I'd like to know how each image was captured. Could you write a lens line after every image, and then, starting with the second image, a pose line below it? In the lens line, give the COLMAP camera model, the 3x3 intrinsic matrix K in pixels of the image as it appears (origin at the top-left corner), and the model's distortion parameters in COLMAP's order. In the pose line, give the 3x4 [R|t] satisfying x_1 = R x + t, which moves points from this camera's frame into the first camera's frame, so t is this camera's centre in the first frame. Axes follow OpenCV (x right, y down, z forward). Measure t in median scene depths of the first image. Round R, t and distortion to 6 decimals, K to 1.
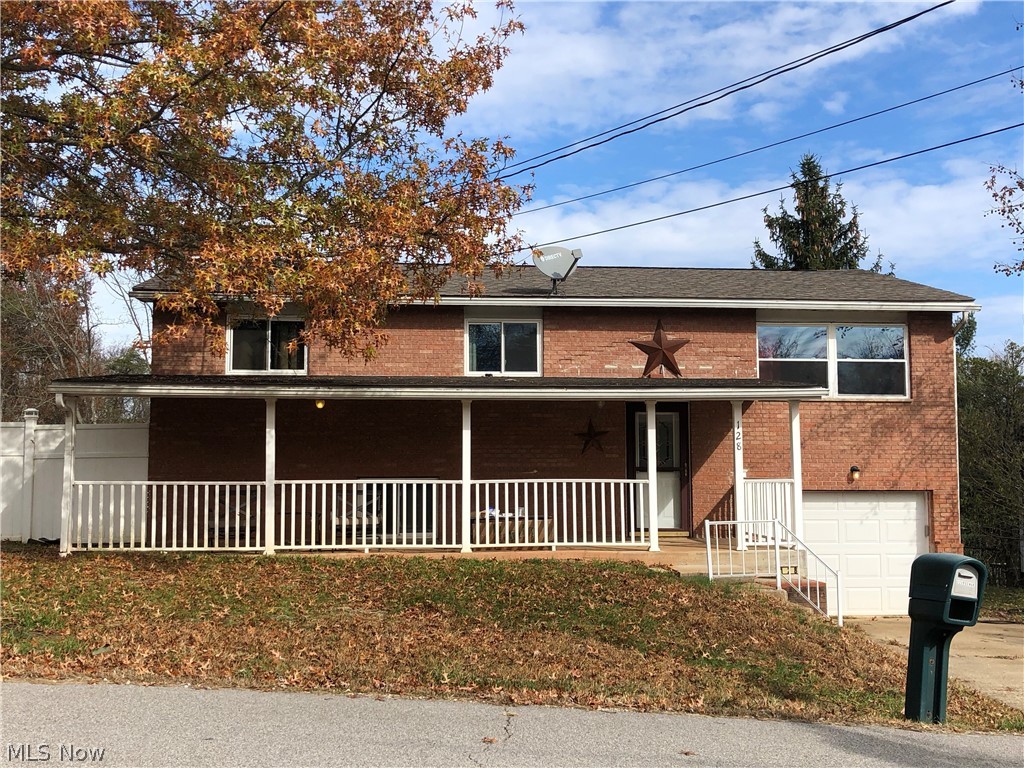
lens RADIAL K [[1137.9, 0, 517.7], [0, 1137.9, 384.4], [0, 0, 1]] dist [0.055190, 0.000000]
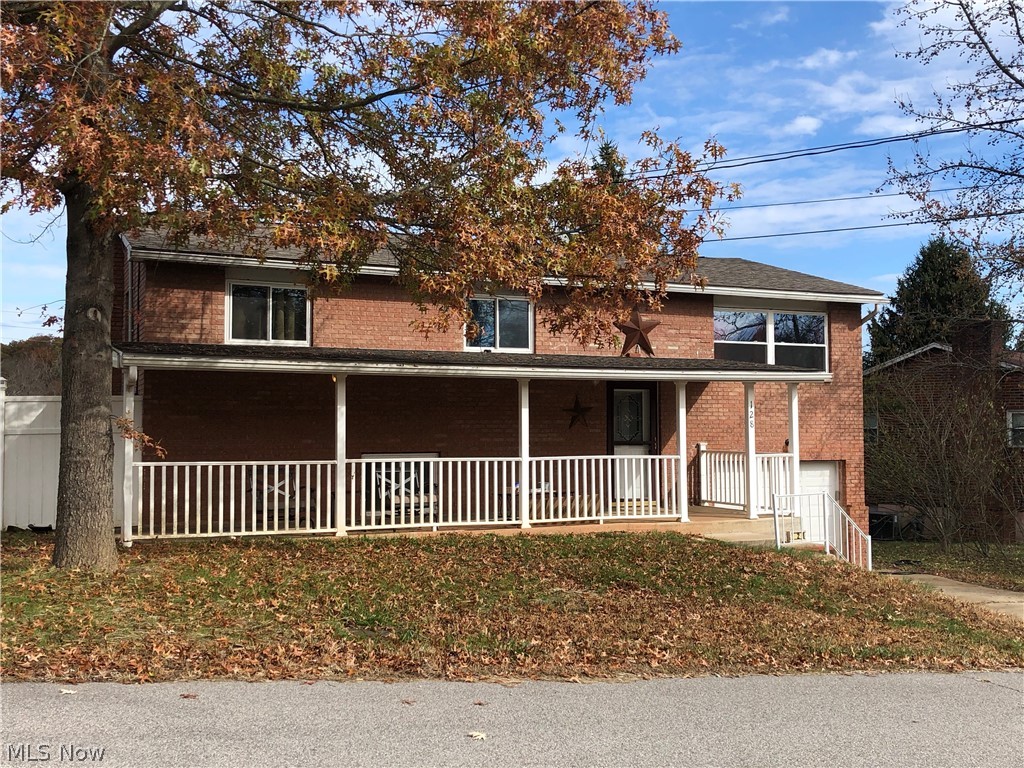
lens RADIAL K [[1137.9, 0, 514.9], [0, 1137.9, 385.4], [0, 0, 1]] dist [0.055190, 0.000000]
pose [[0.944195, 0.012859, 0.329137, -0.336133], [-0.024850, 0.999171, 0.032250, -0.010792], [-0.328449, -0.038629, 0.943731, 0.040351]]
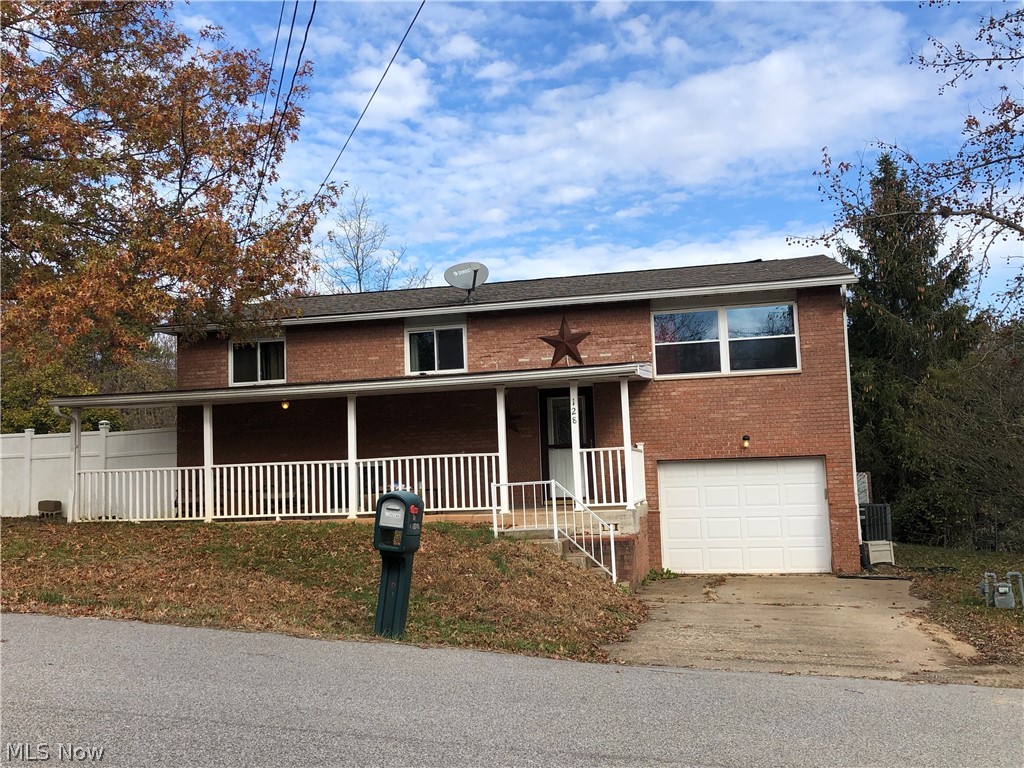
lens RADIAL K [[973.9, 0, 516.3], [0, 973.9, 387.8], [0, 0, 1]] dist [0.055184, 0.000000]
pose [[0.948360, -0.062032, -0.311072, 0.392051], [0.057856, 0.998068, -0.022644, 0.035731], [0.311876, 0.003478, 0.950116, 0.050395]]
